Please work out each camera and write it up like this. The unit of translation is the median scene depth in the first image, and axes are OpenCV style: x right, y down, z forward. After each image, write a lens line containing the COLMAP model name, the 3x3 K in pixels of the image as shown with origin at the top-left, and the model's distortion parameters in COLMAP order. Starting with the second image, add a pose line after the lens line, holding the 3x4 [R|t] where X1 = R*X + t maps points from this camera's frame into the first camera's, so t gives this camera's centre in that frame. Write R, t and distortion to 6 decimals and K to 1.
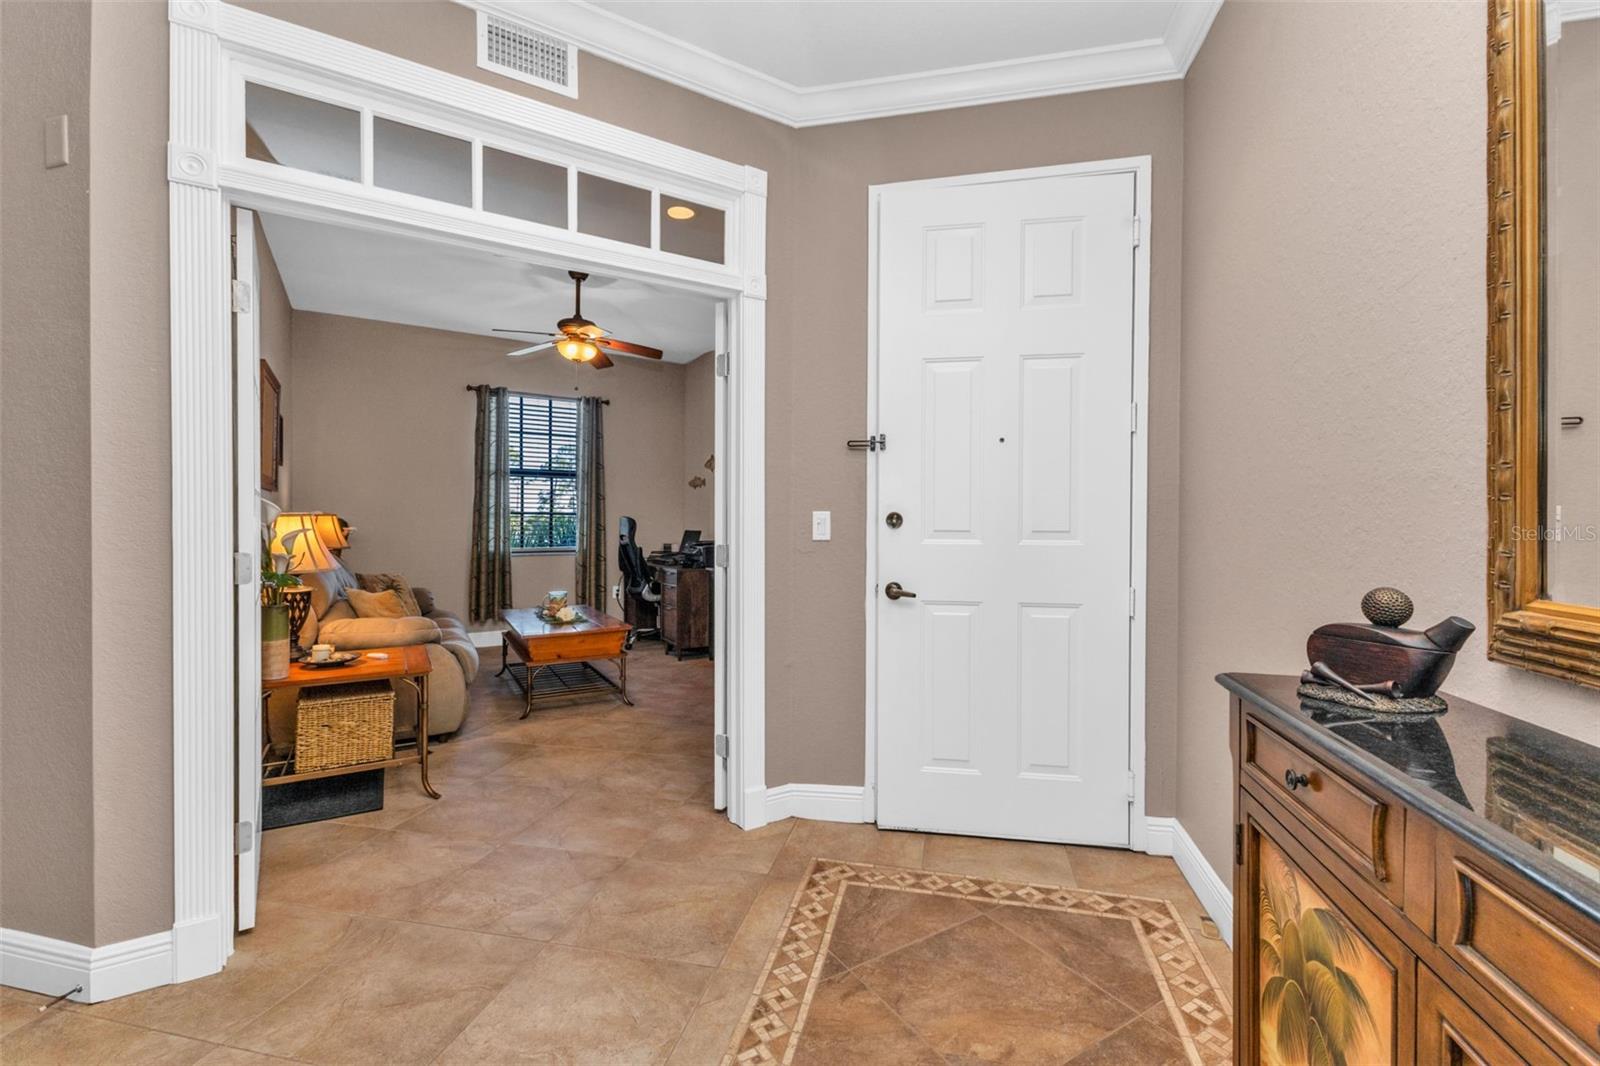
lens RADIAL K [[687.5, 0, 808.3], [0, 687.5, 530.1], [0, 0, 1]] dist [0.009444, -0.003781]
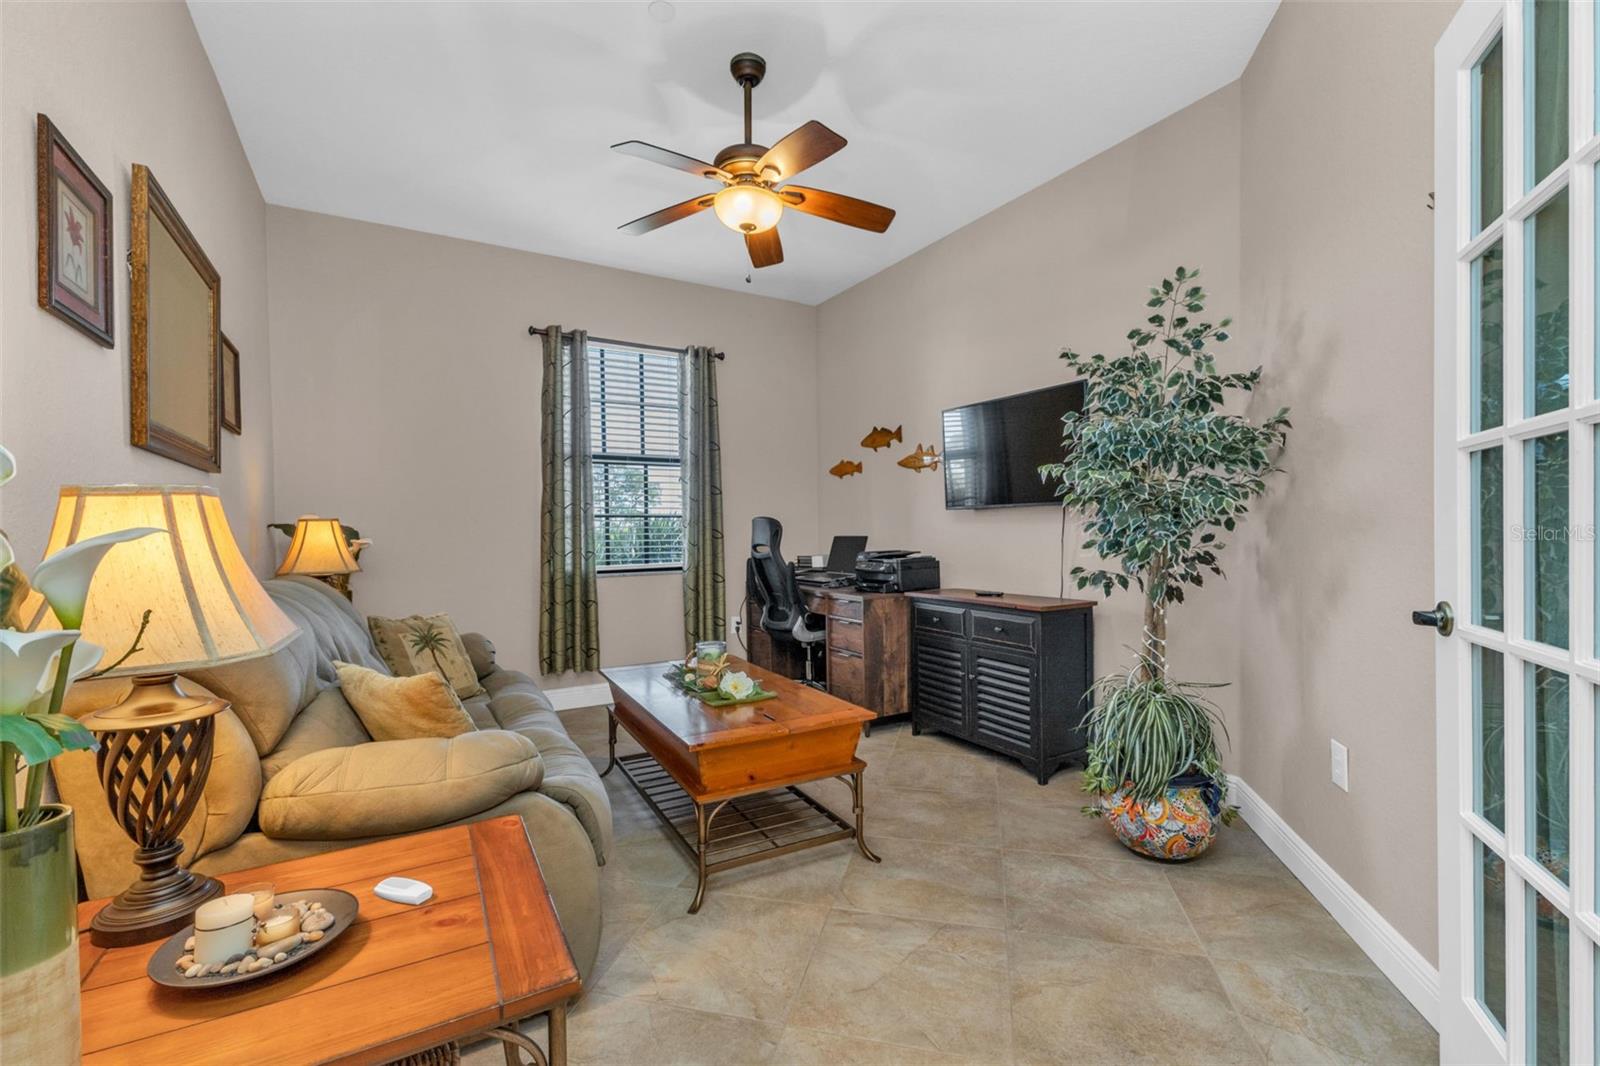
lens RADIAL K [[708.9, 0, 818.9], [0, 708.9, 543.1], [0, 0, 1]] dist [0.017200, -0.000045]
pose [[0.999254, -0.018519, -0.033877, -0.187149], [0.018729, 0.999807, 0.005875, 0.002986], [0.033762, -0.006505, 0.999409, 0.302717]]
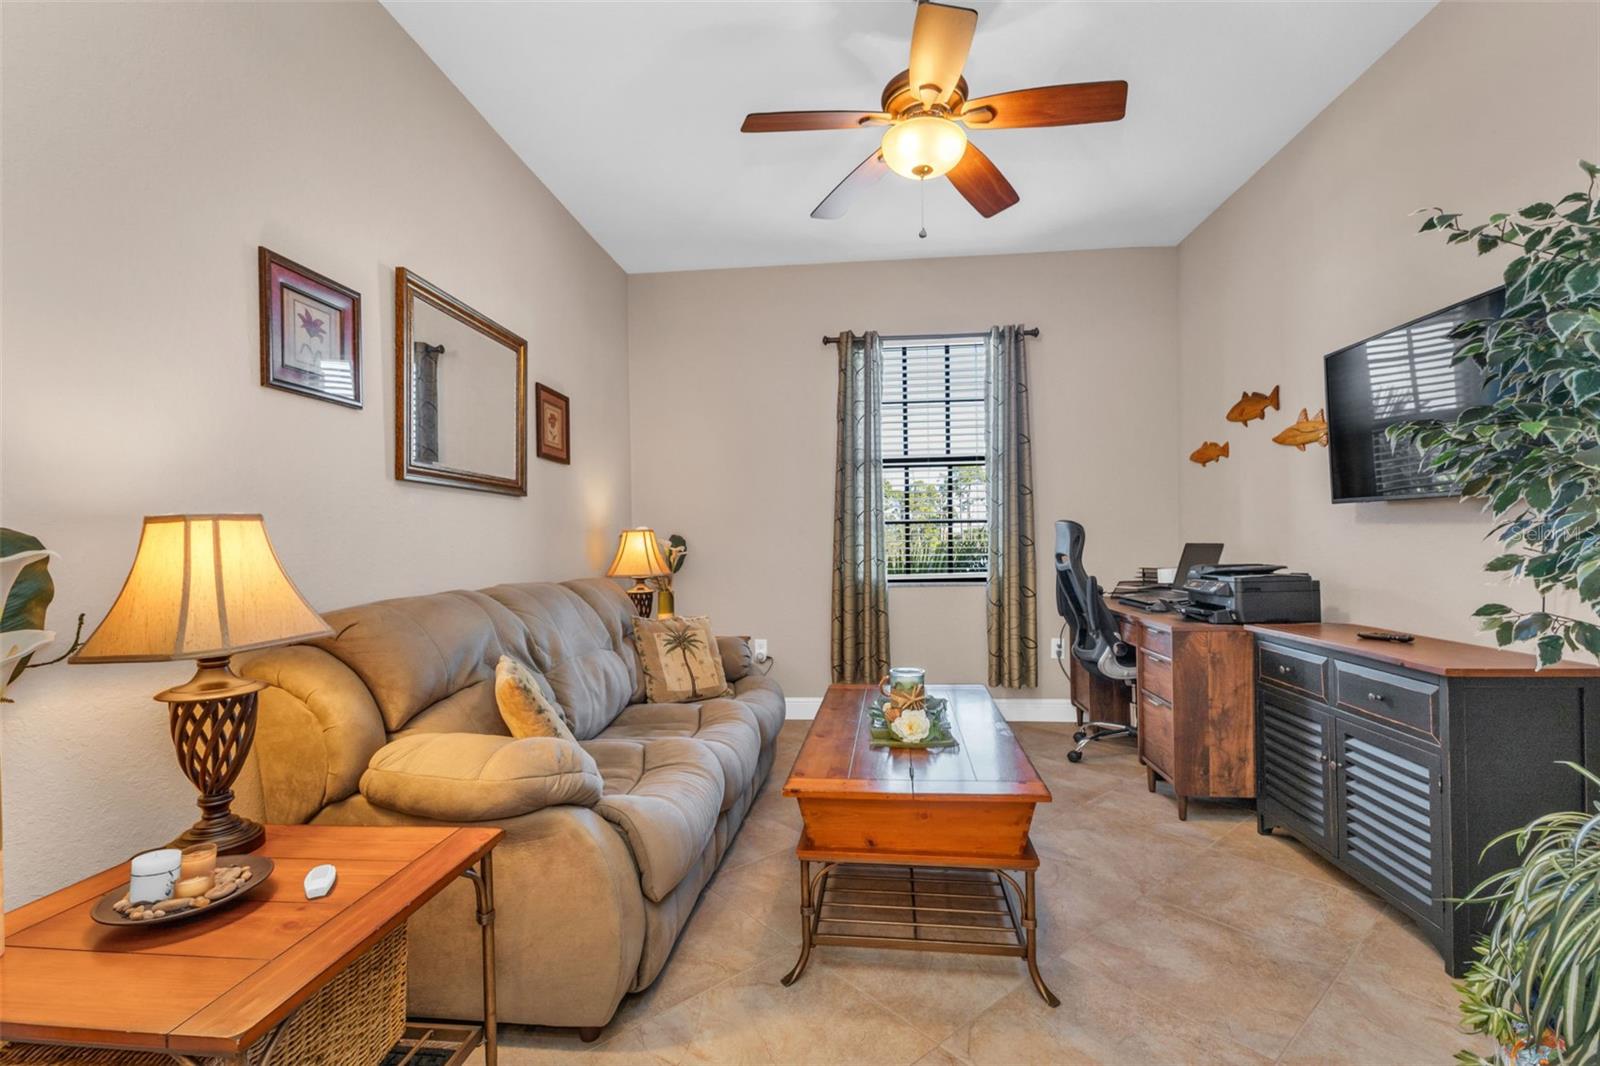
lens RADIAL K [[724.4, 0, 778.1], [0, 724.4, 548.1], [0, 0, 1]] dist [0.011638, -0.000111]
pose [[0.780376, -0.015293, -0.625124, -0.080654], [0.015823, 0.999864, -0.004709, 0.001949], [0.625110, -0.006216, 0.780512, 0.398302]]
